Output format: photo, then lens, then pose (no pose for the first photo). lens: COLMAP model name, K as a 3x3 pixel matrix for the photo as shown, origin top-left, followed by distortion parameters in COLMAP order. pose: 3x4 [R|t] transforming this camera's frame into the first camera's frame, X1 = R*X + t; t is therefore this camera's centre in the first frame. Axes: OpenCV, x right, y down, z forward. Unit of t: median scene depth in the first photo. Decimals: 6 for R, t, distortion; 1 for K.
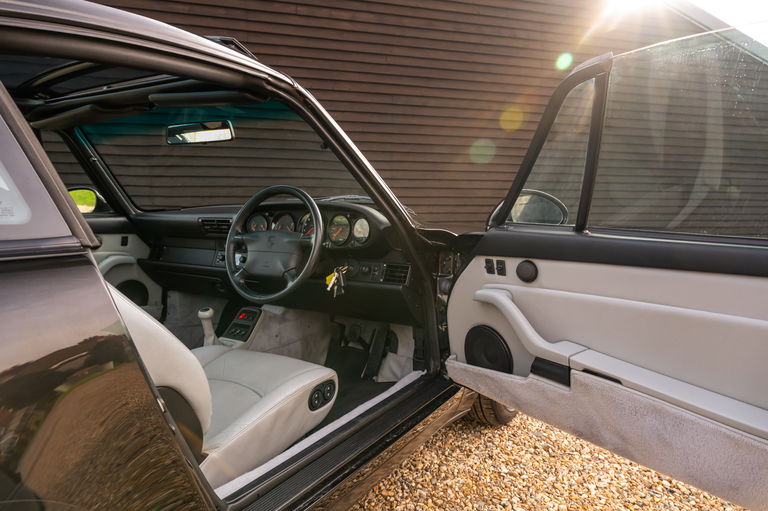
lens RADIAL K [[533.3, 0, 384.0], [0, 533.3, 255.5], [0, 0, 1]] dist [-0.002496, -0.000783]
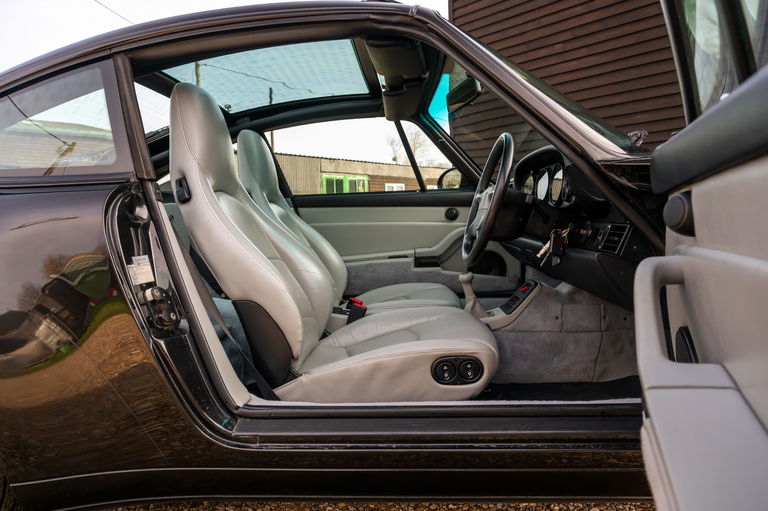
lens RADIAL K [[533.3, 0, 384.0], [0, 533.3, 255.5], [0, 0, 1]] dist [-0.002496, -0.000783]
pose [[0.451501, 0.043940, -0.891188, 0.497602], [-0.056281, 0.998200, 0.020702, 0.059137], [0.890494, 0.040810, 0.453161, 0.433909]]
